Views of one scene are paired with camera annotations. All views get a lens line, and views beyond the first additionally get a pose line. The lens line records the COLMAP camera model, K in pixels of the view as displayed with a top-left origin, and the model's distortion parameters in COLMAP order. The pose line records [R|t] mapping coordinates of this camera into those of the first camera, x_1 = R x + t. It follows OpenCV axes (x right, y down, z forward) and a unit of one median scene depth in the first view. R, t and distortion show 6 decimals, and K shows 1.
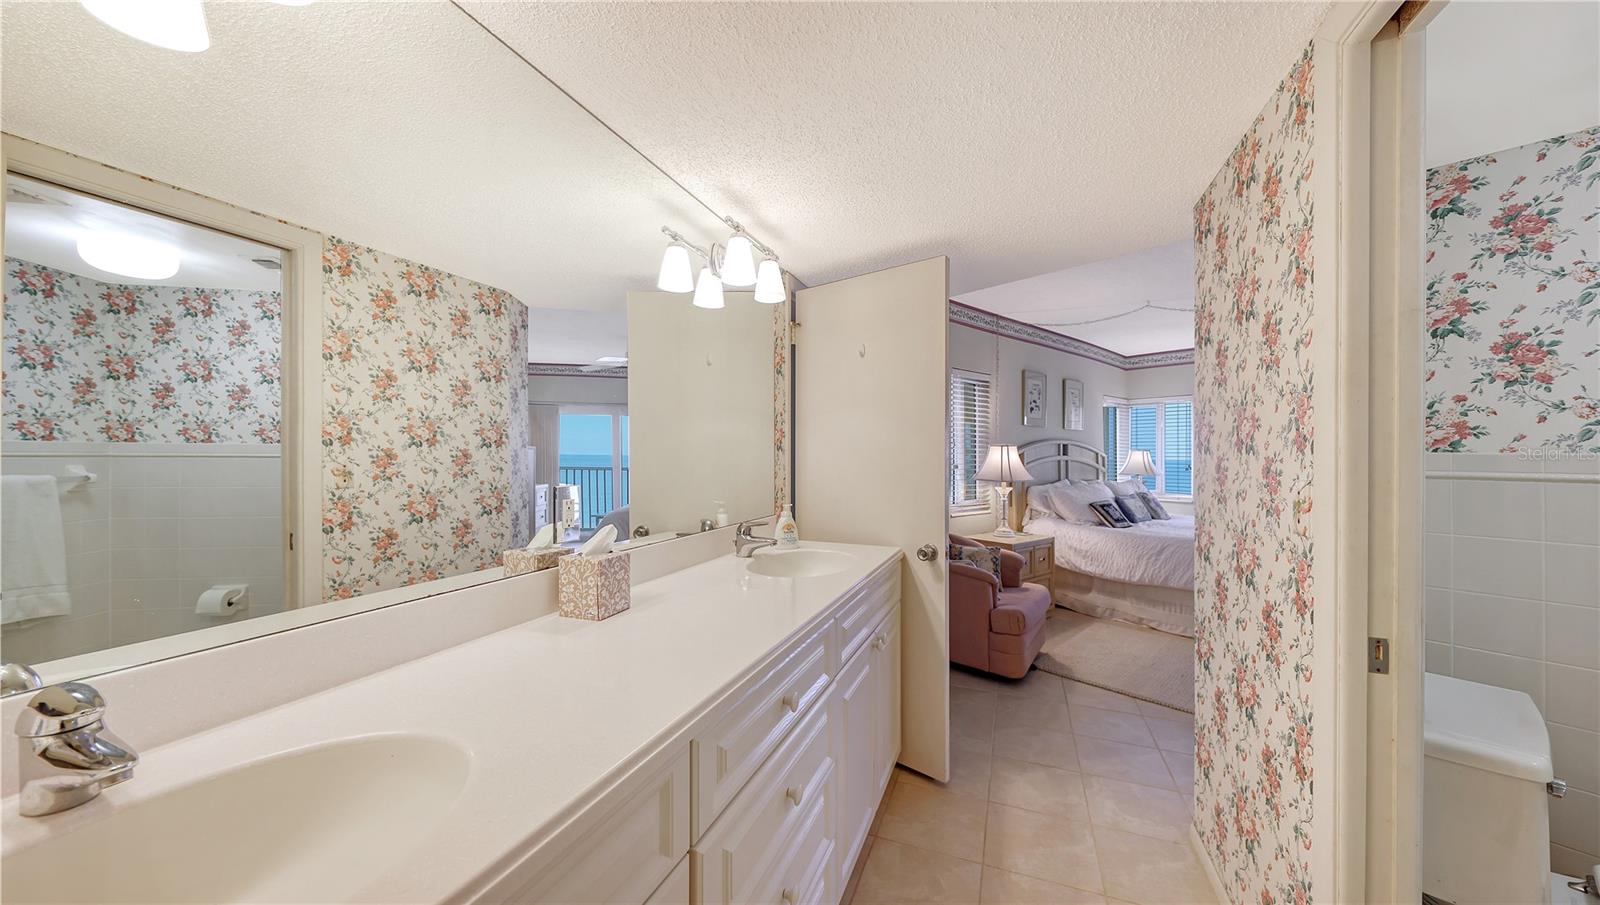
lens RADIAL K [[559.6, 0, 801.9], [0, 559.6, 449.7], [0, 0, 1]] dist [0.000185, -0.000128]
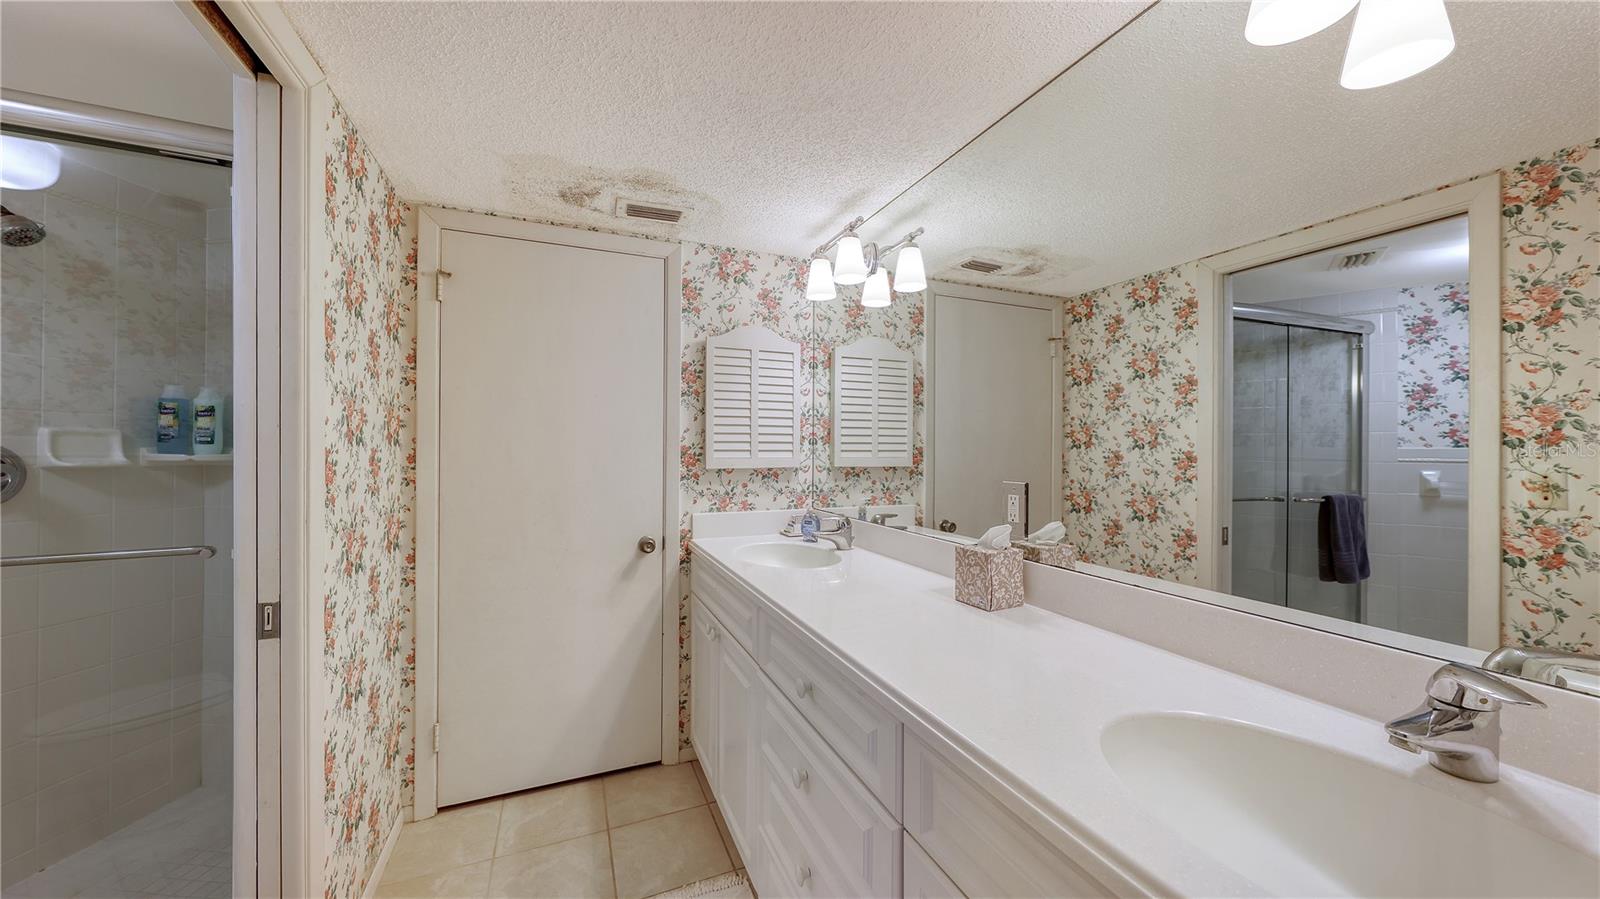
lens RADIAL K [[555.9, 0, 801.5], [0, 555.9, 454.0], [0, 0, 1]] dist [0.003109, 0.000162]
pose [[-0.716890, -0.008280, -0.697137, 0.331677], [-0.005236, 0.999965, -0.006493, 0.009266], [0.697167, -0.001005, -0.716908, 0.829912]]
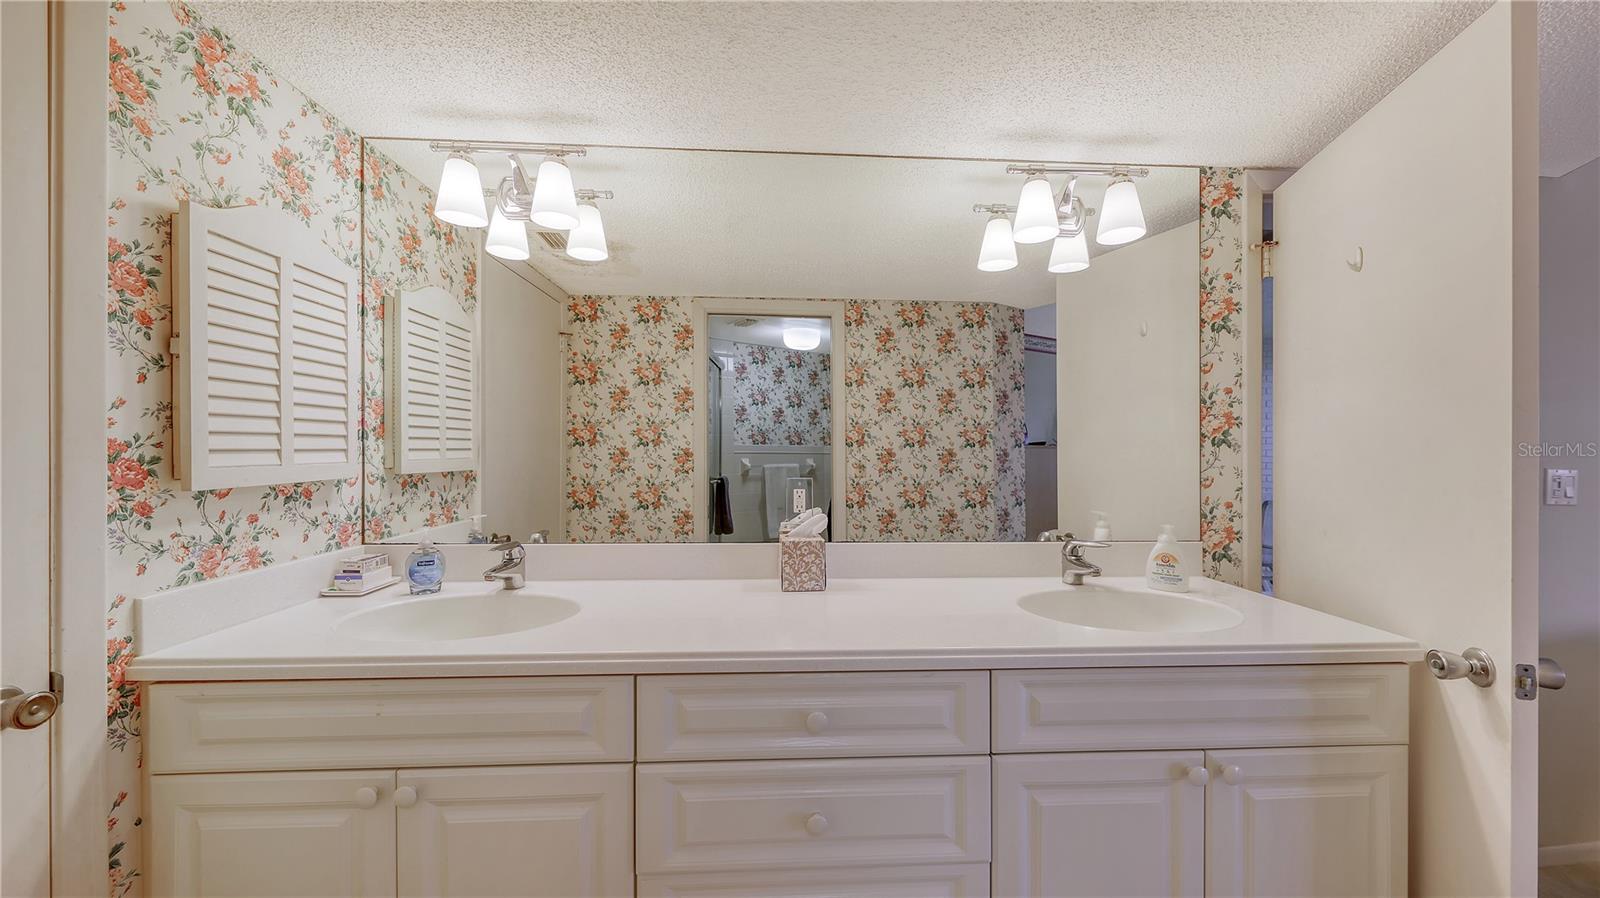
lens RADIAL K [[555.9, 0, 794.4], [0, 555.9, 451.2], [0, 0, 1]] dist [0.003109, 0.000162]
pose [[0.406947, -0.003609, -0.913445, 0.375925], [0.008832, 0.999961, -0.000016, 0.002096], [0.913409, -0.008061, 0.406963, 0.277032]]
